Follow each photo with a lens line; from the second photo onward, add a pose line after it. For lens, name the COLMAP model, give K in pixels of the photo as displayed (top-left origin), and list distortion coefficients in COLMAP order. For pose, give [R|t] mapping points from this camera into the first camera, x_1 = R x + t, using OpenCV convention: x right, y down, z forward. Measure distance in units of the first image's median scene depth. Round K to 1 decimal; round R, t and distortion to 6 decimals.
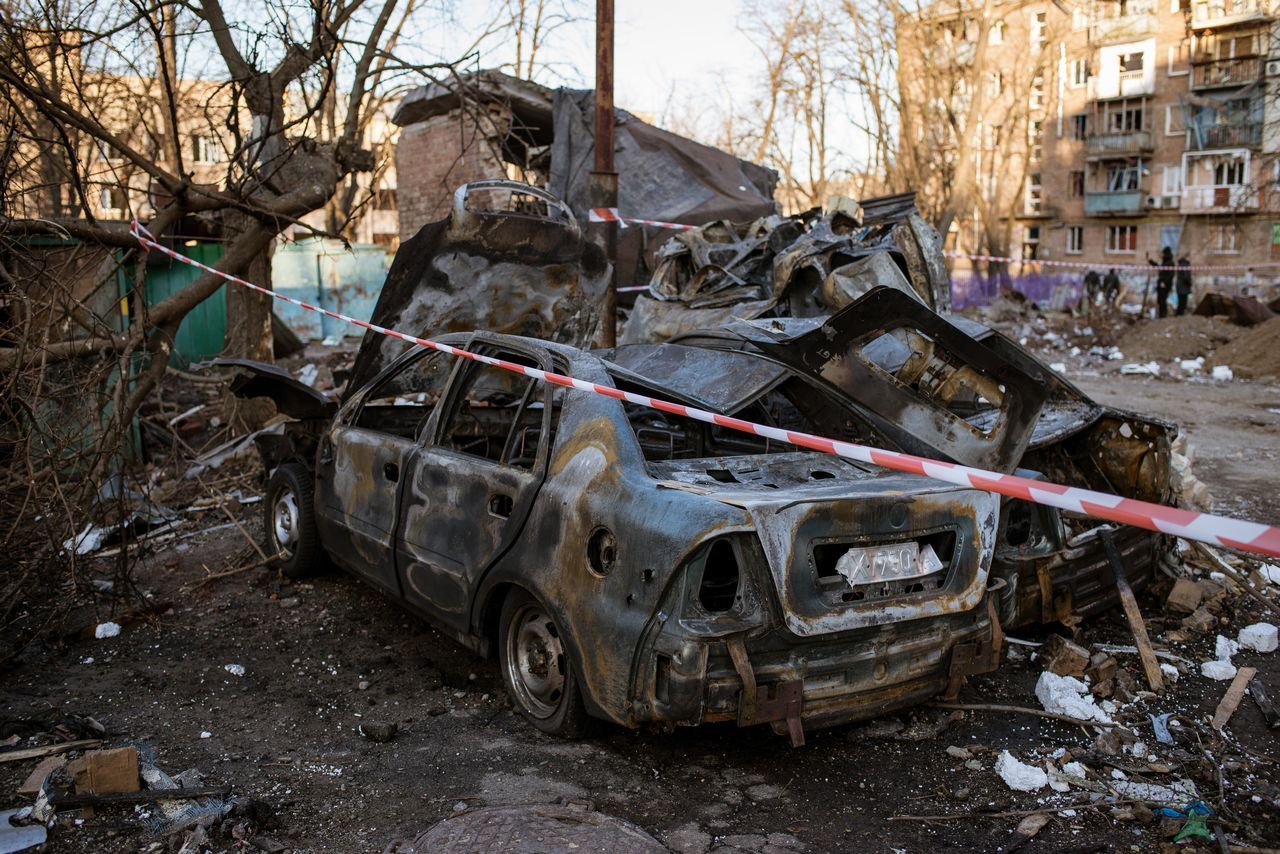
lens RADIAL K [[1237.1, 0, 640.0], [0, 1237.1, 427.0], [0, 0, 1]] dist [-0.101027, 0.098145]
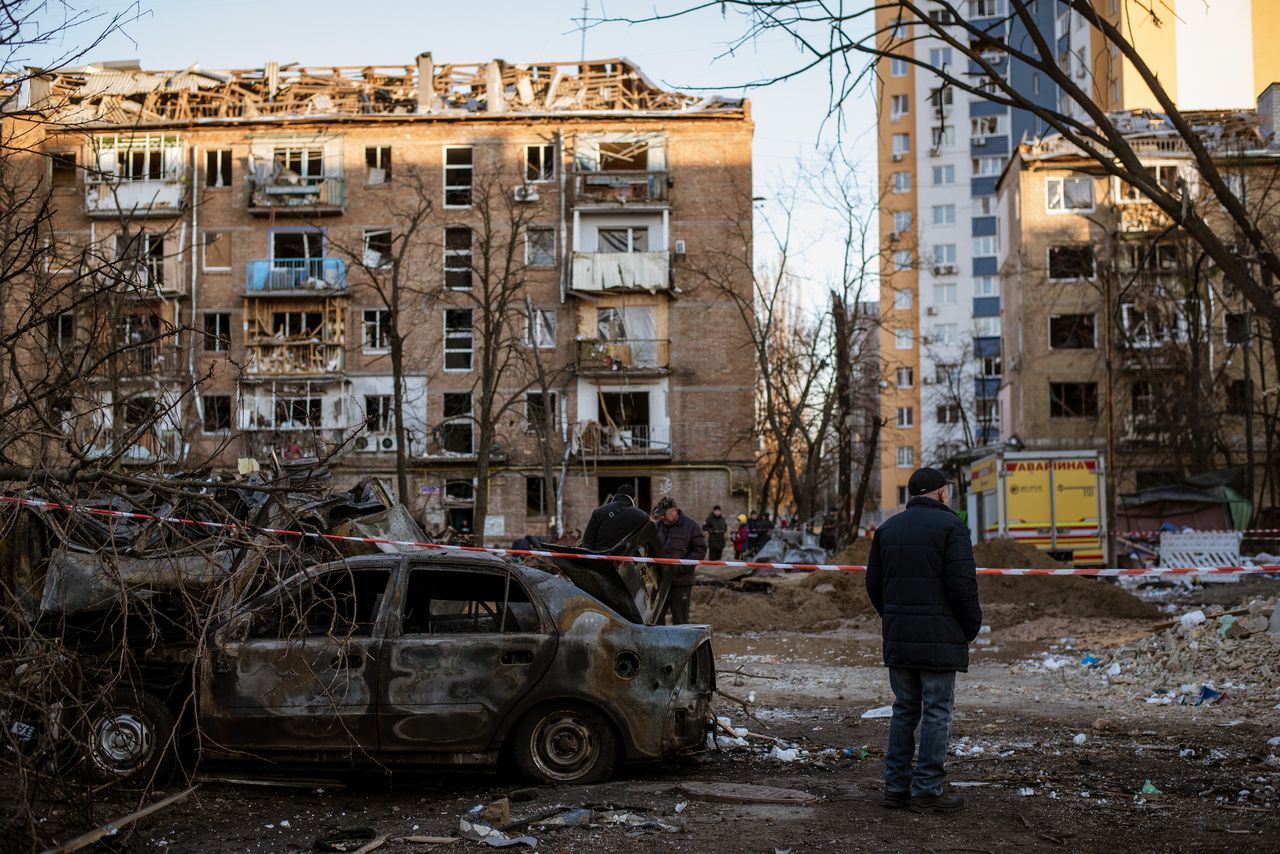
lens RADIAL K [[1862.0, 0, 640.0], [0, 1862.0, 427.0], [0, 0, 1]] dist [-0.094212, 0.005890]
pose [[0.567549, 0.041845, 0.822275, -1.411434], [0.118151, 0.984232, -0.131637, 0.073956], [-0.814818, 0.171863, 0.553656, -0.355804]]
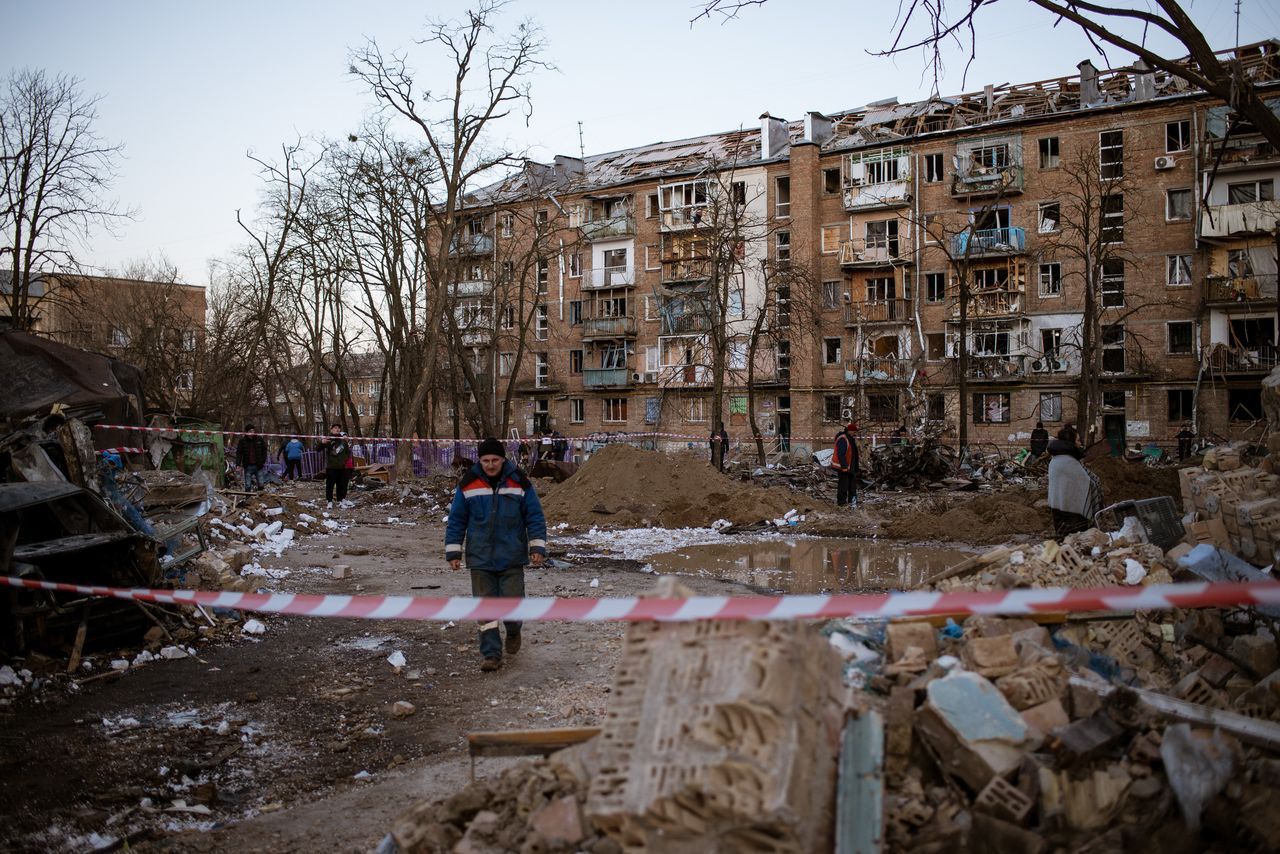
lens RADIAL K [[1237.1, 0, 640.0], [0, 1237.1, 427.0], [0, 0, 1]] dist [-0.101027, 0.098145]
pose [[0.948297, -0.001042, 0.317383, 0.487464], [0.043458, 0.991002, -0.126595, 0.081013], [-0.314395, 0.133842, 0.939810, -0.836022]]
